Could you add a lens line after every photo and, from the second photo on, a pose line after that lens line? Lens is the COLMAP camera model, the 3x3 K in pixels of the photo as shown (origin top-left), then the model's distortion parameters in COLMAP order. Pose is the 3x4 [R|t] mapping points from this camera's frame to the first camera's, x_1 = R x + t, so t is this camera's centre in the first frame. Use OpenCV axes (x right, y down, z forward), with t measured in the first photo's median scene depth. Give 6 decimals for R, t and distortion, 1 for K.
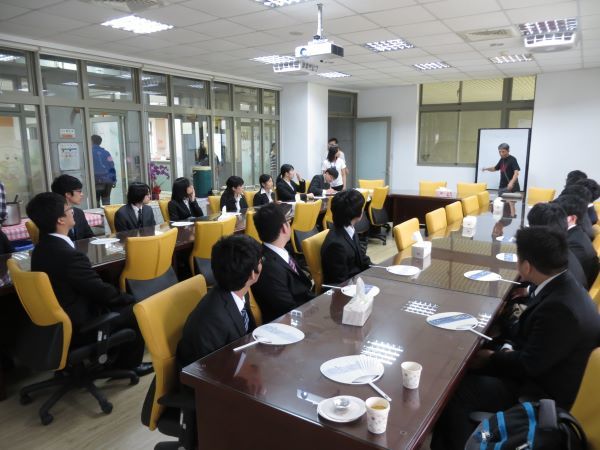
lens RADIAL K [[451.8, 0, 300.0], [0, 451.8, 225.0], [0, 0, 1]] dist [0.002225, -0.001499]
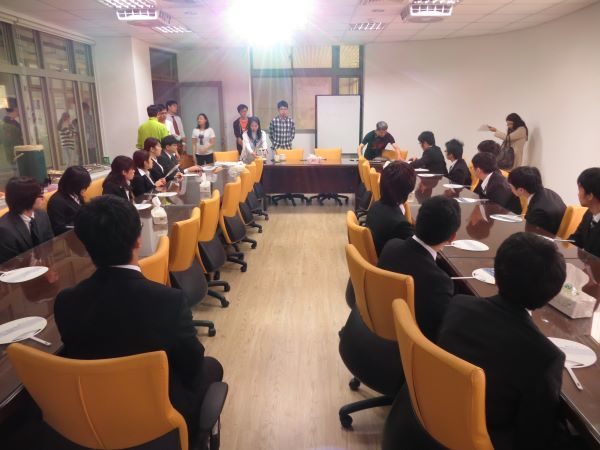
lens RADIAL K [[451.8, 0, 300.0], [0, 451.8, 225.0], [0, 0, 1]] dist [0.002225, -0.001499]
pose [[0.838878, -0.147490, 0.523956, -0.217835], [0.111974, 0.988762, 0.099054, -0.026721], [-0.532677, -0.024425, 0.845966, 0.144902]]
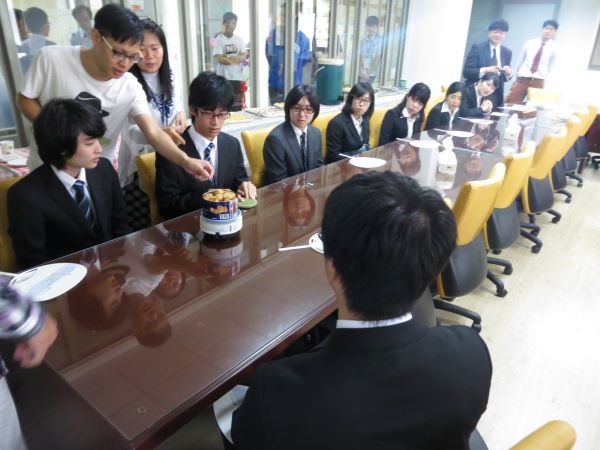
lens RADIAL K [[451.8, 0, 300.0], [0, 451.8, 225.0], [0, 0, 1]] dist [0.002225, -0.001499]
pose [[0.997912, 0.053793, -0.035745, -0.195300], [-0.044603, 0.974260, 0.220973, -0.032459], [0.046712, -0.218917, 0.974625, 0.250413]]
